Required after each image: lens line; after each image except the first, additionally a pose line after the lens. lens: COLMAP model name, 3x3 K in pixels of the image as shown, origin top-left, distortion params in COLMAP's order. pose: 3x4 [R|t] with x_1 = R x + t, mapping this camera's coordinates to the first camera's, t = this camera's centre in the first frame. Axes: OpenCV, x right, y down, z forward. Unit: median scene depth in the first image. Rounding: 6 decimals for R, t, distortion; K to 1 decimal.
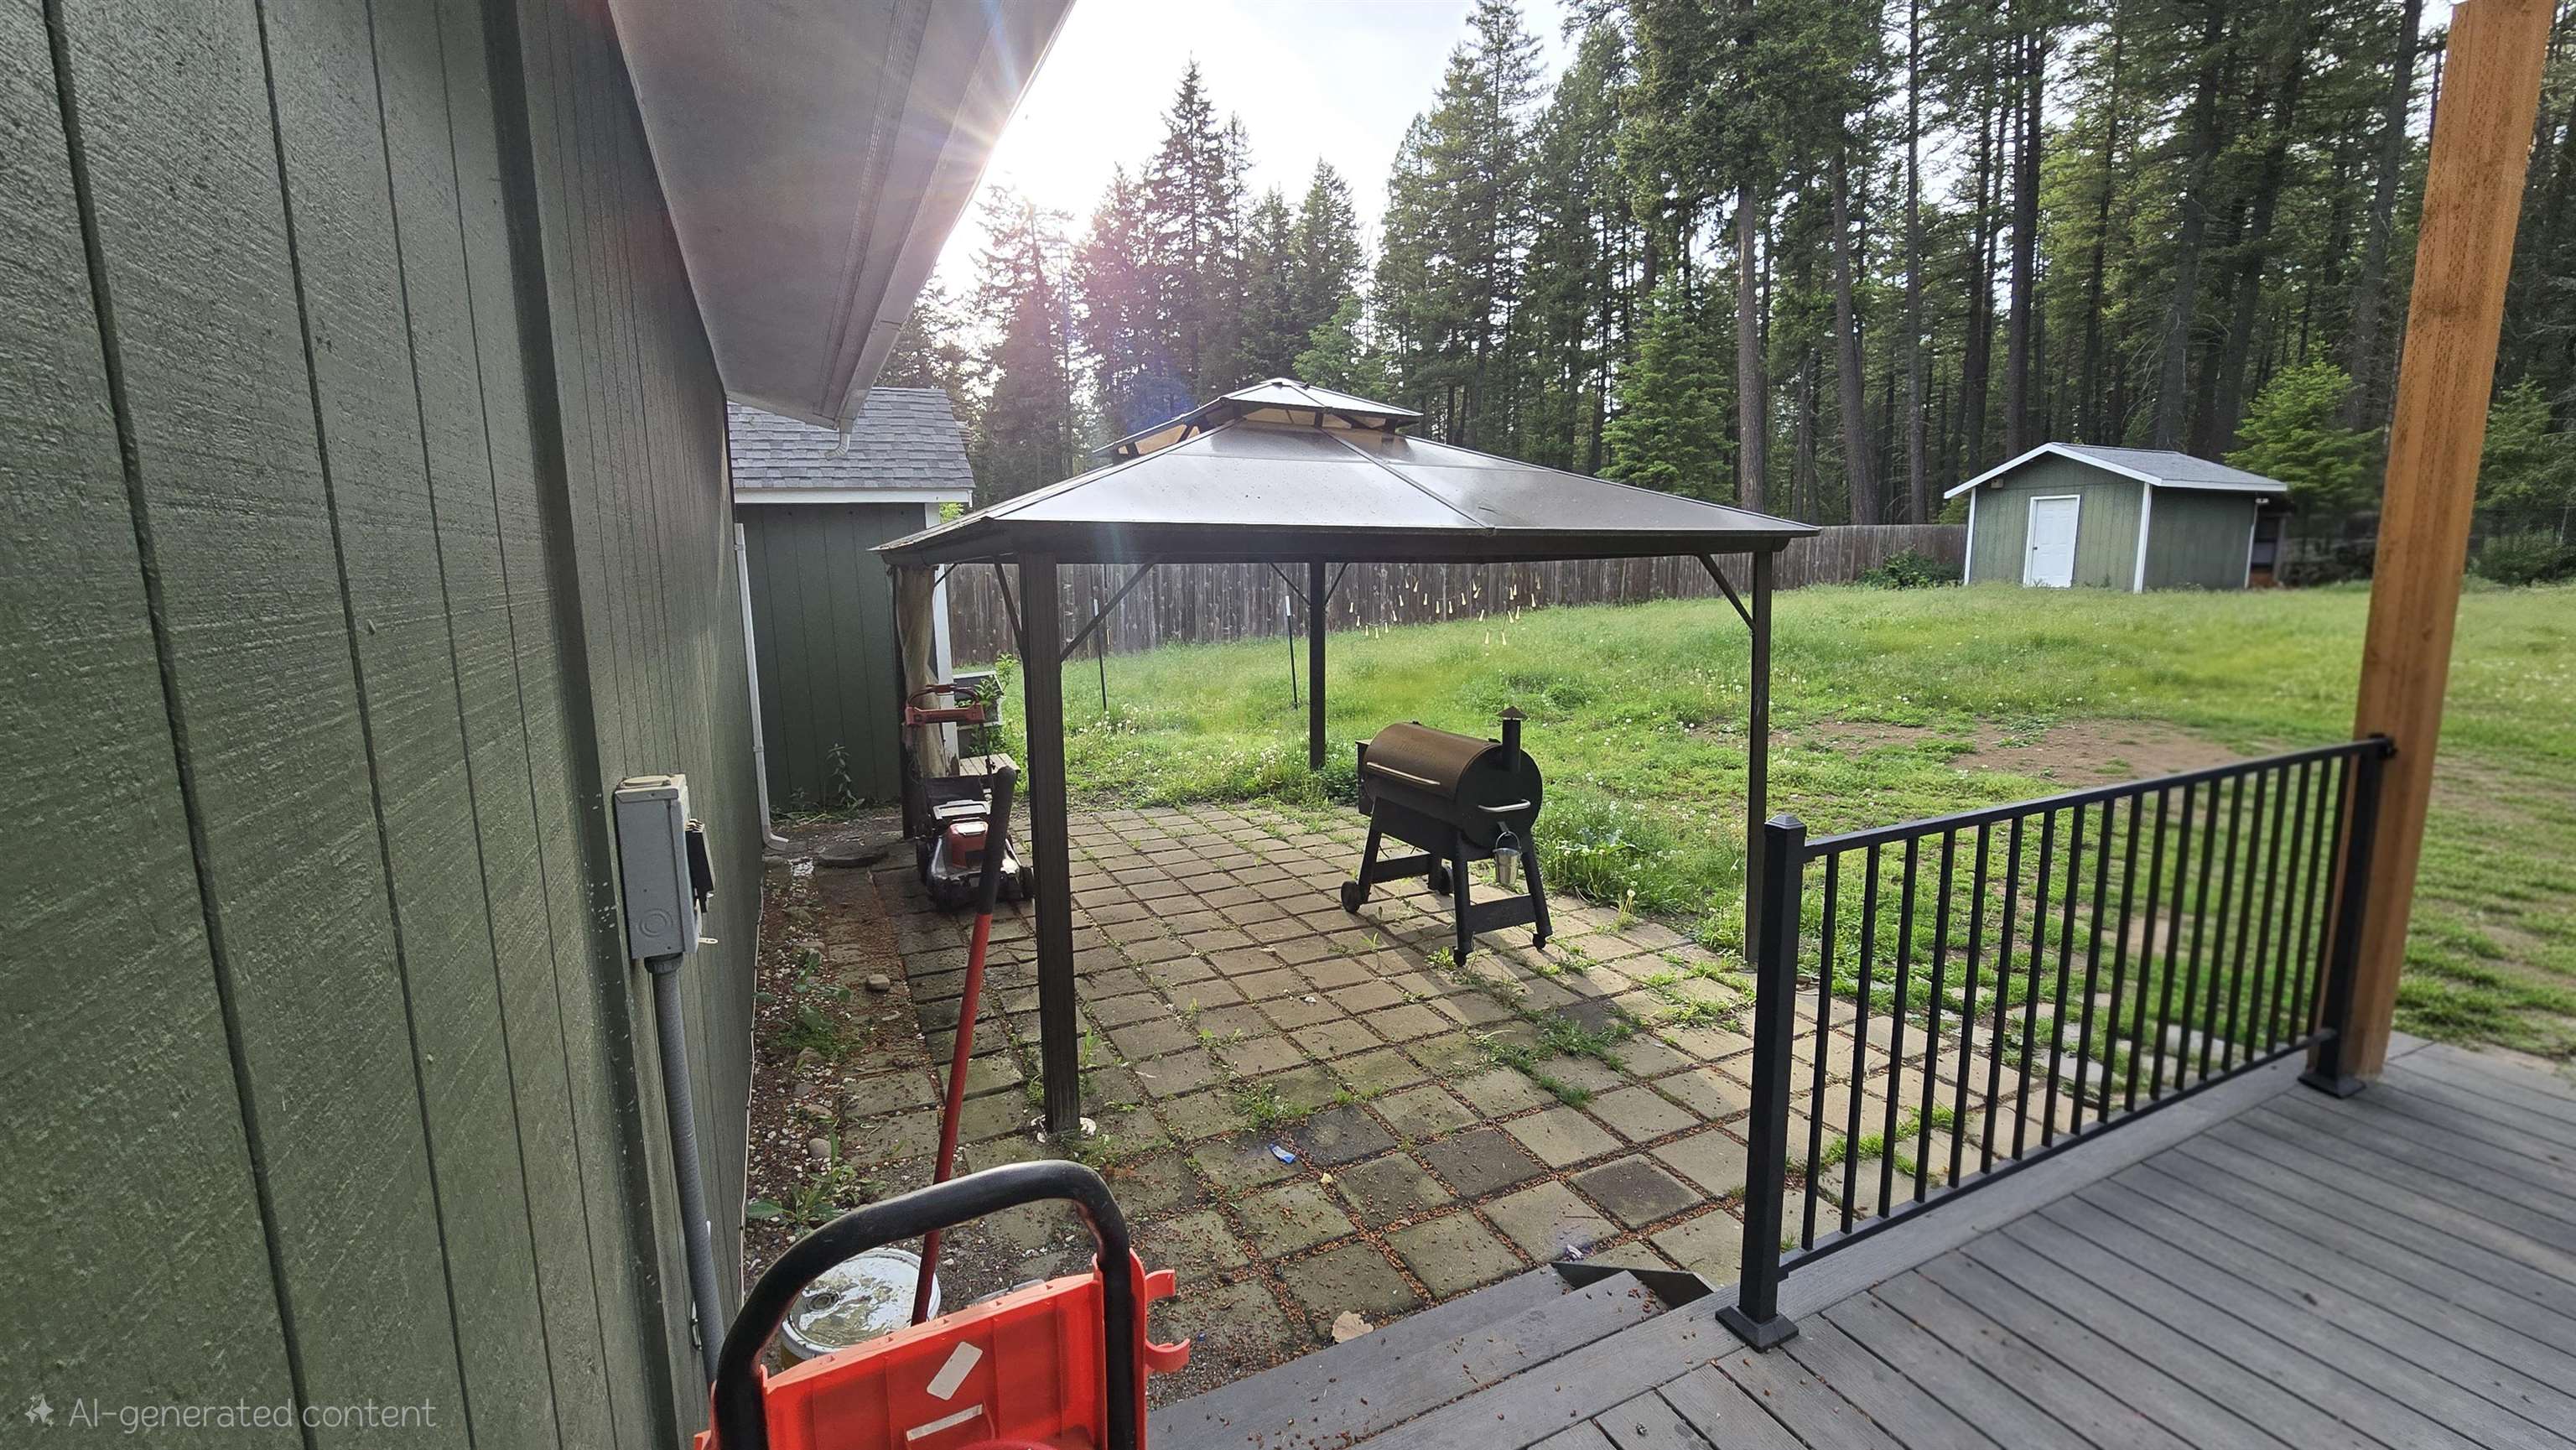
lens RADIAL K [[1057.3, 0, 1307.2], [0, 1057.3, 715.7], [0, 0, 1]] dist [-0.008338, 0.002395]
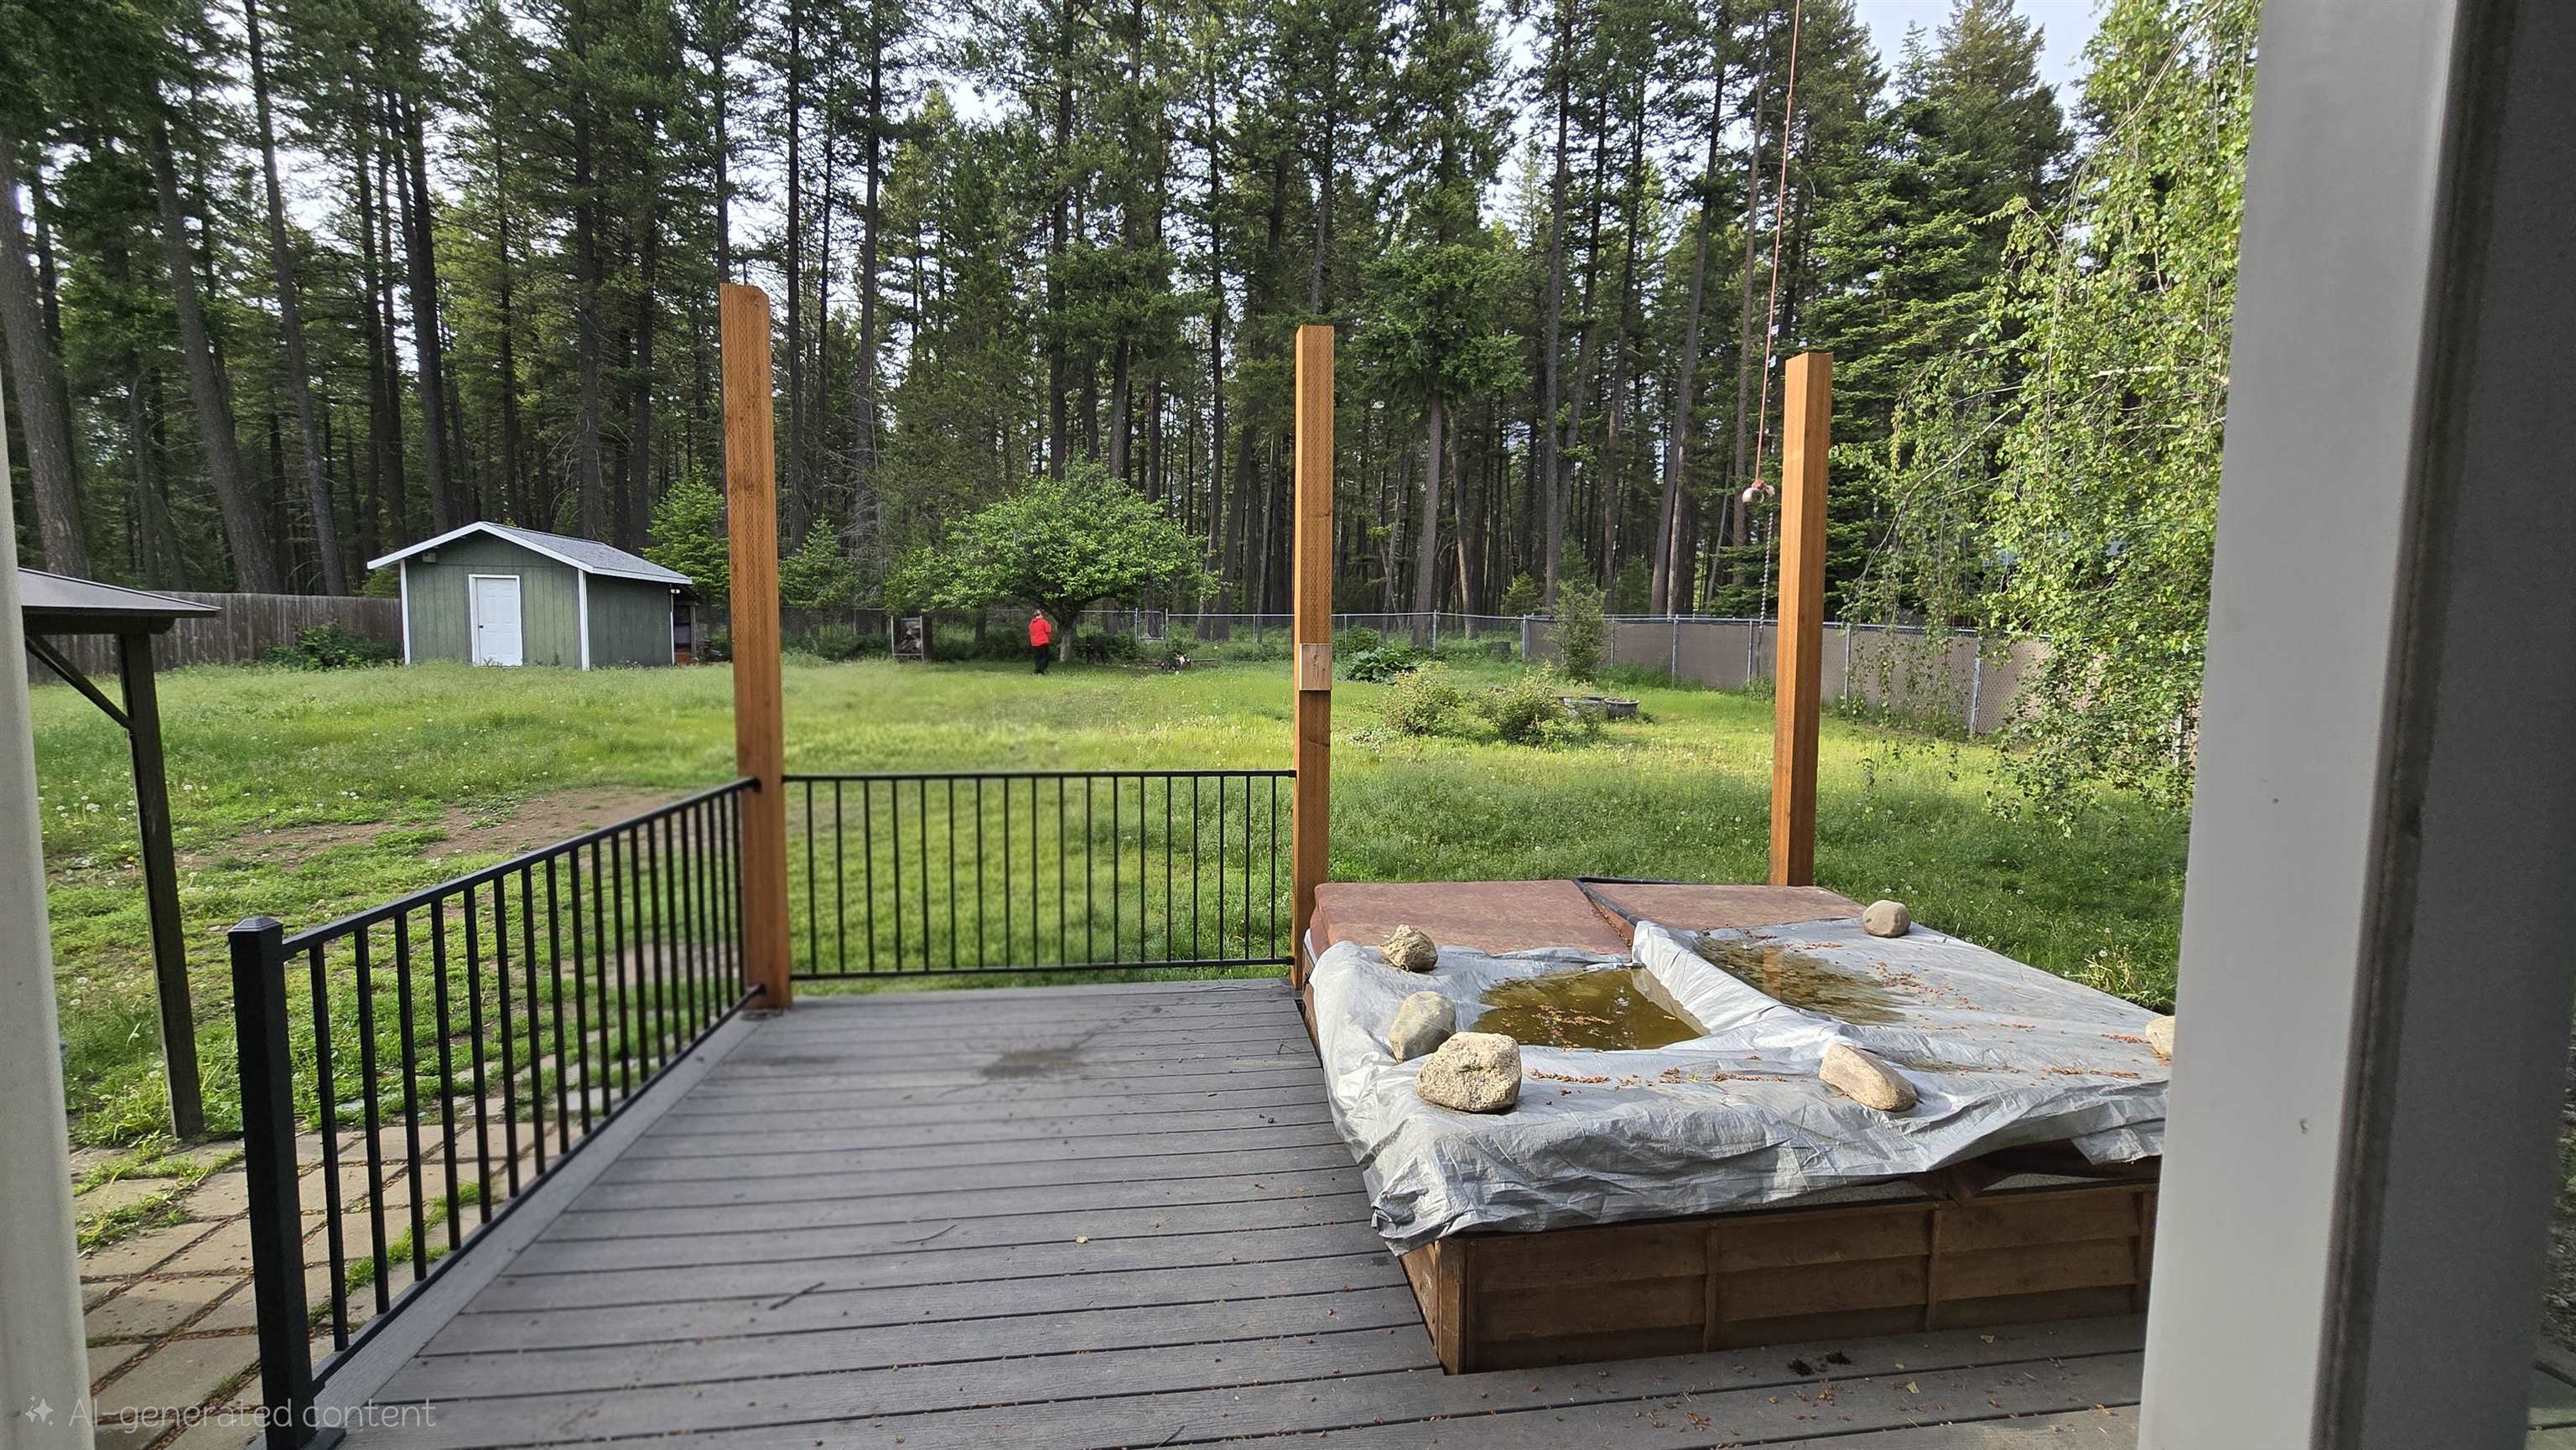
lens RADIAL K [[1057.3, 0, 1295.3], [0, 1057.3, 725.7], [0, 0, 1]] dist [-0.008338, 0.002395]
pose [[0.310045, -0.062634, 0.948657, -0.008036], [0.122533, 0.992138, 0.025458, 0.000593], [-0.942793, 0.108348, 0.315282, -0.011742]]
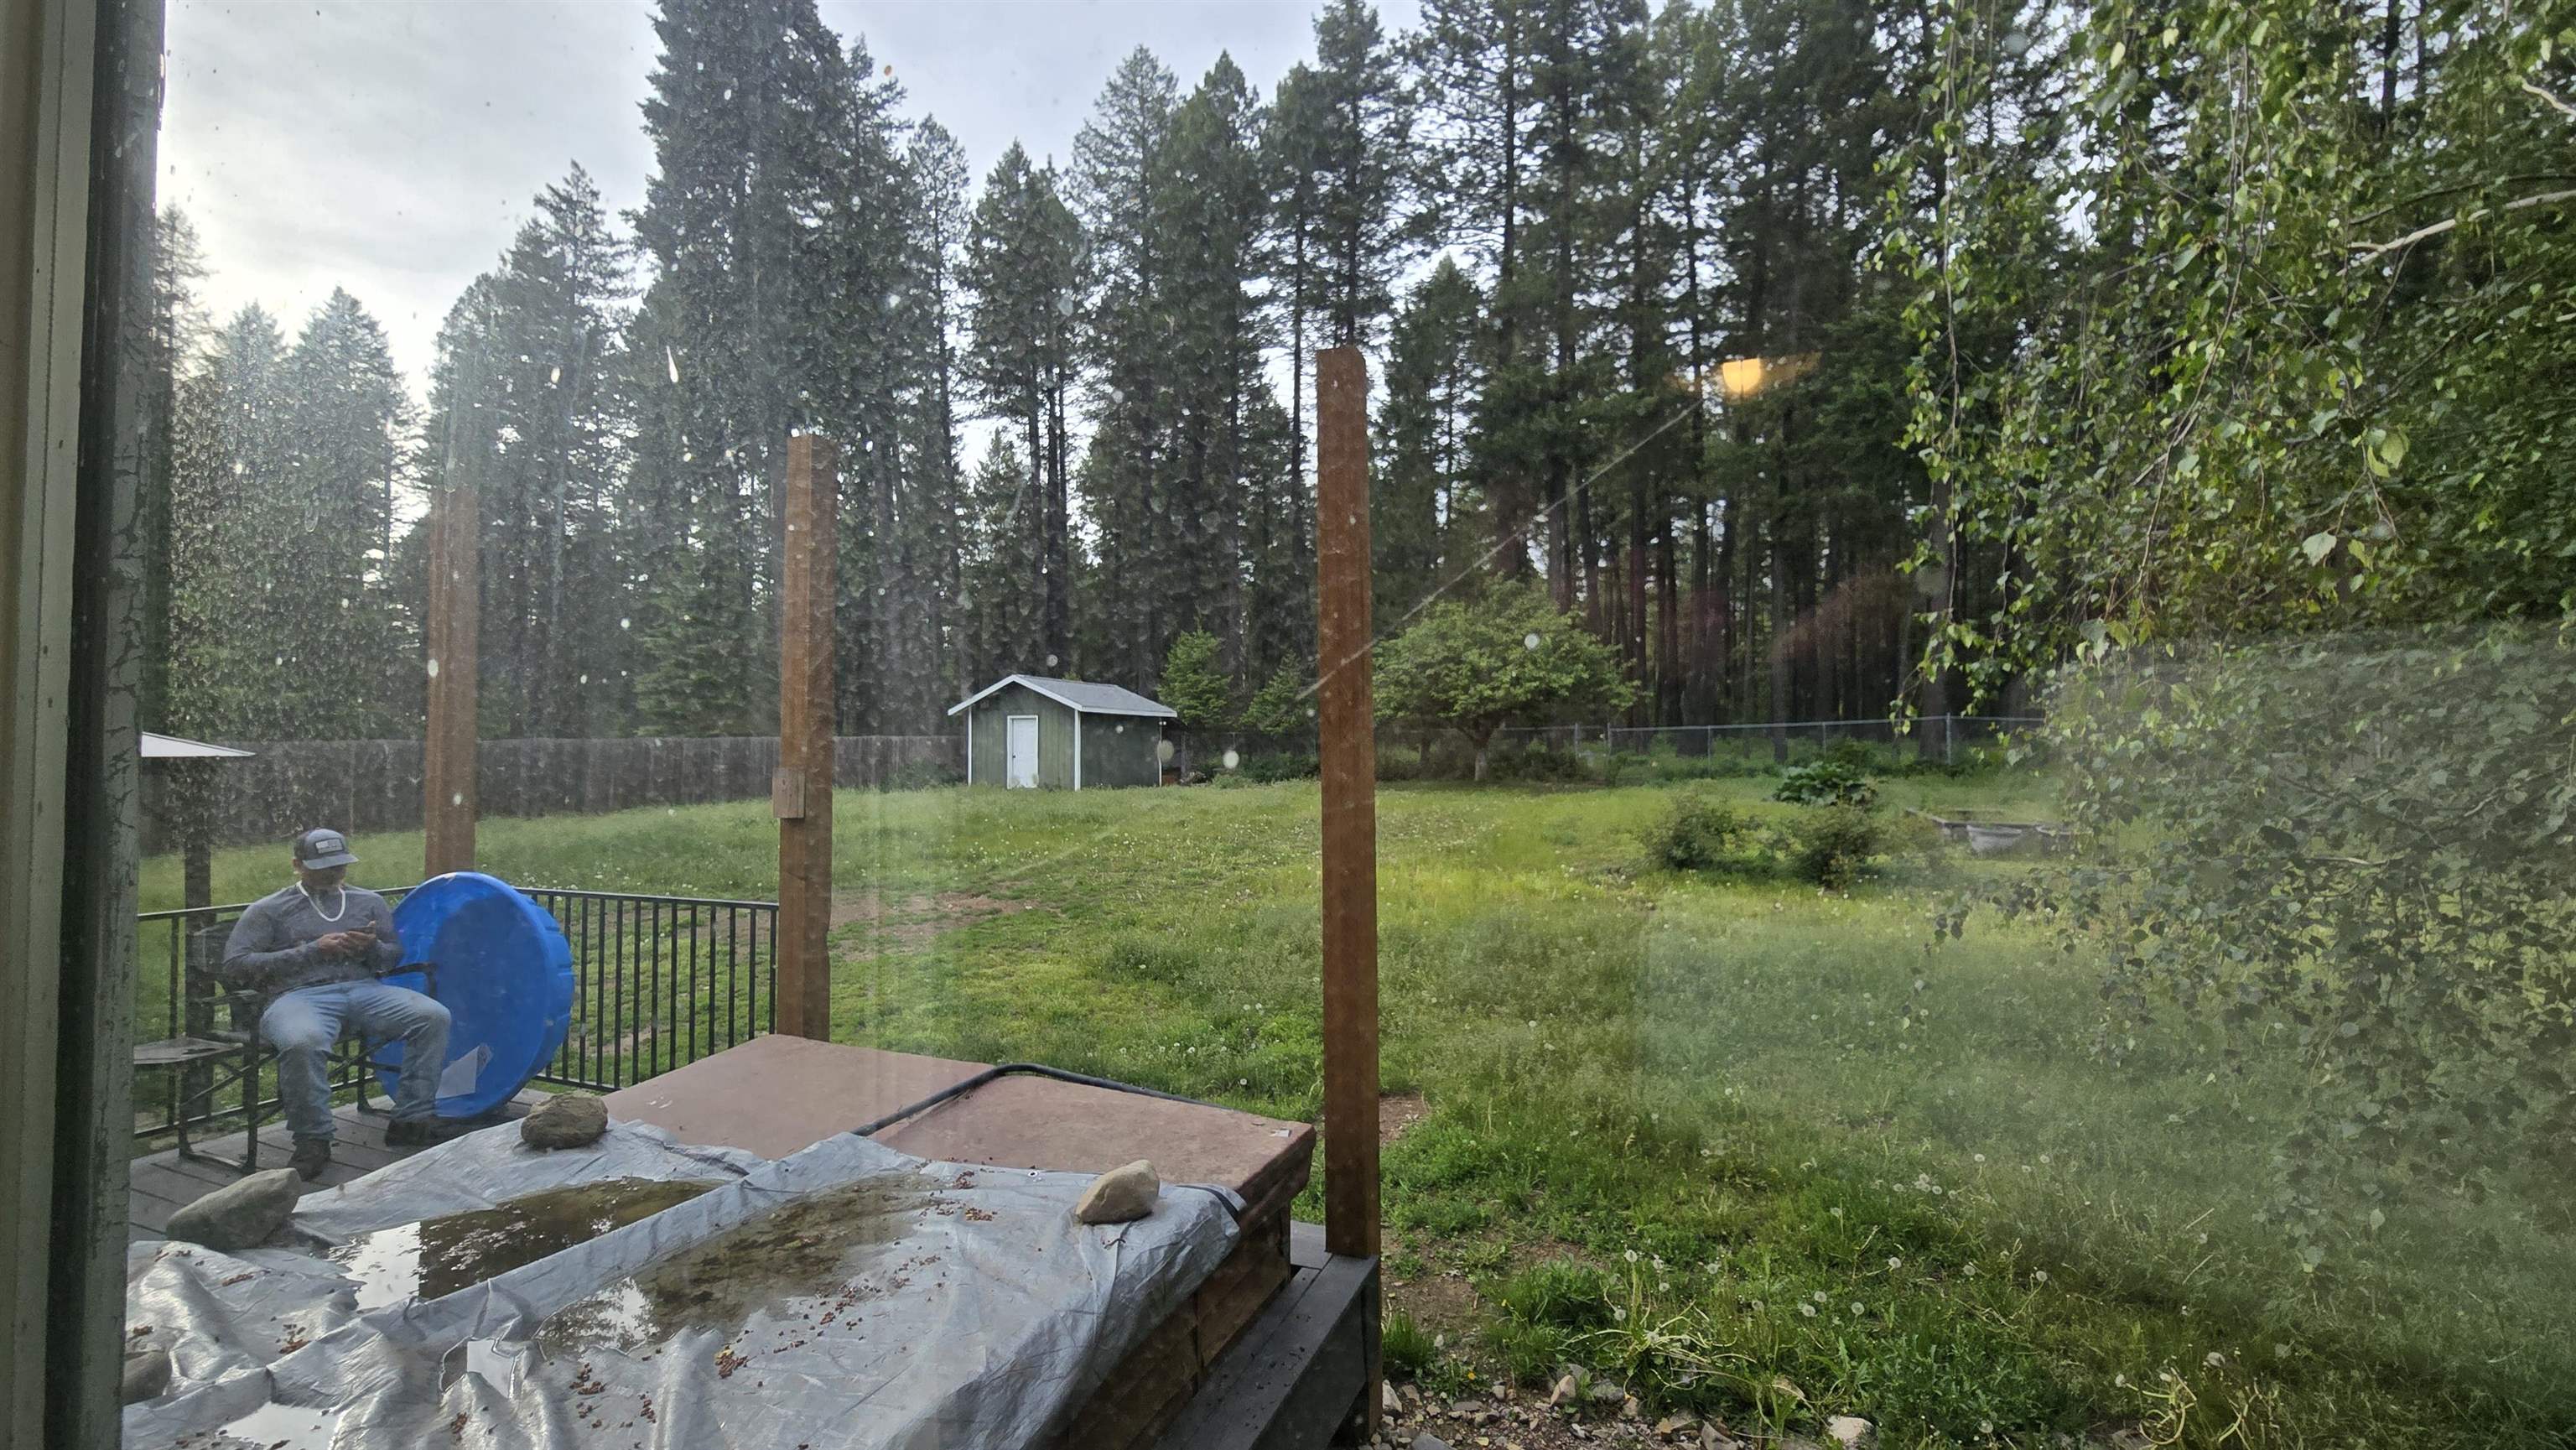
lens RADIAL K [[1057.3, 0, 1276.3], [0, 1057.3, 719.1], [0, 0, 1]] dist [-0.008338, 0.002395]
pose [[0.748683, 0.028276, 0.662325, 0.071083], [0.096178, 0.983887, -0.150721, 0.012096], [-0.655915, 0.176543, 0.733900, -0.097676]]
